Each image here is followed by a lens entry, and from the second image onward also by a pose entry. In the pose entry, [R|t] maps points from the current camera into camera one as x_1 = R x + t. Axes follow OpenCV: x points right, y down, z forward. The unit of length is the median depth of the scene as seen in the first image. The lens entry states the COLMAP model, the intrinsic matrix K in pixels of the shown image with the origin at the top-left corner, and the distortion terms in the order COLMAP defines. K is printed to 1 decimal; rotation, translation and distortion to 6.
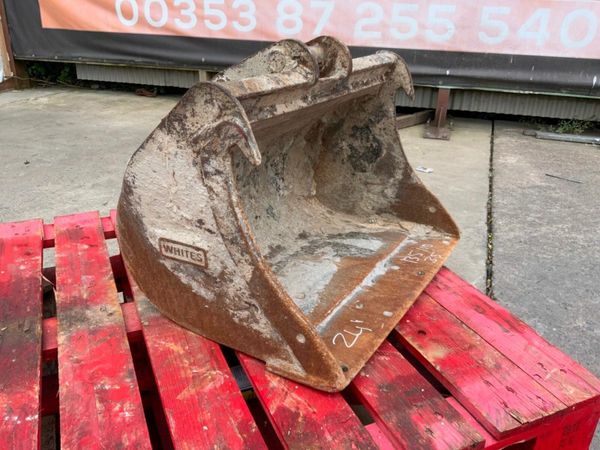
lens RADIAL K [[499.5, 0, 302.5], [0, 499.5, 225.6], [0, 0, 1]] dist [0.032540, -0.075365]
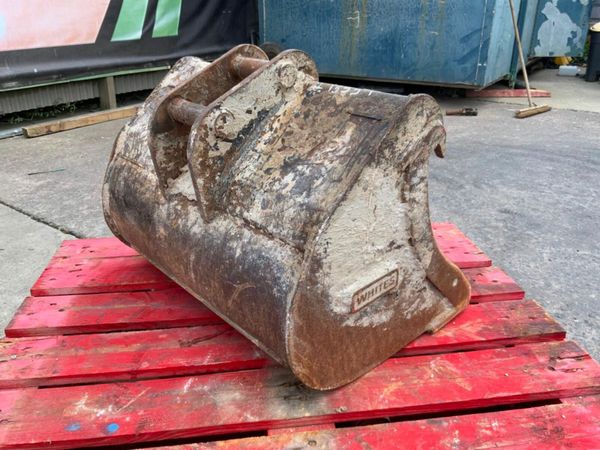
lens RADIAL K [[499.5, 0, 305.0], [0, 499.5, 223.4], [0, 0, 1]] dist [0.032540, -0.075365]
pose [[0.287718, -0.415052, 0.863105, -0.876479], [0.398680, 0.871321, 0.286102, -0.314989], [-0.870789, 0.261786, 0.416167, 0.607939]]
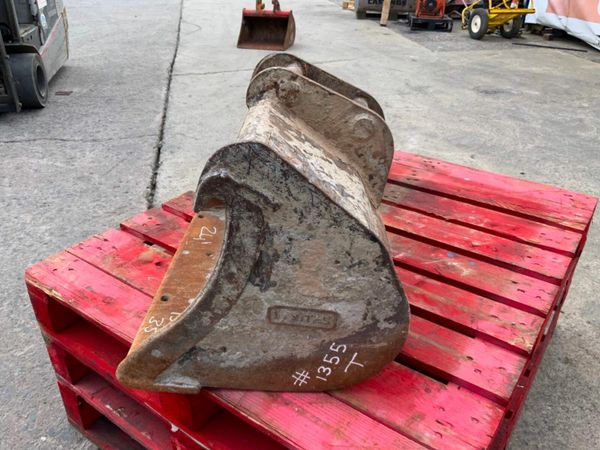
lens RADIAL K [[499.5, 0, 298.5], [0, 499.5, 227.0], [0, 0, 1]] dist [0.032540, -0.075365]
pose [[-0.873027, 0.206355, -0.441862, 0.459942], [-0.232456, 0.620420, 0.749028, -0.868024], [0.428705, 0.756635, -0.493675, 1.666166]]
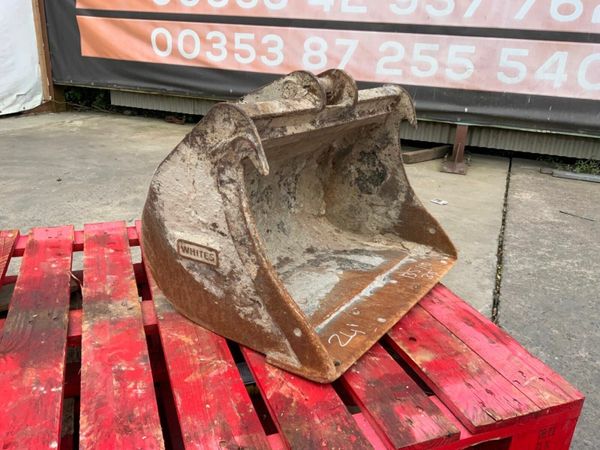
lens RADIAL K [[499.5, 0, 304.3], [0, 499.5, 223.5], [0, 0, 1]] dist [0.032540, -0.075365]
pose [[0.998407, 0.041320, -0.038429, 0.035019], [-0.043803, 0.996846, -0.066175, 0.044984], [0.035573, 0.067753, 0.997068, -0.100834]]
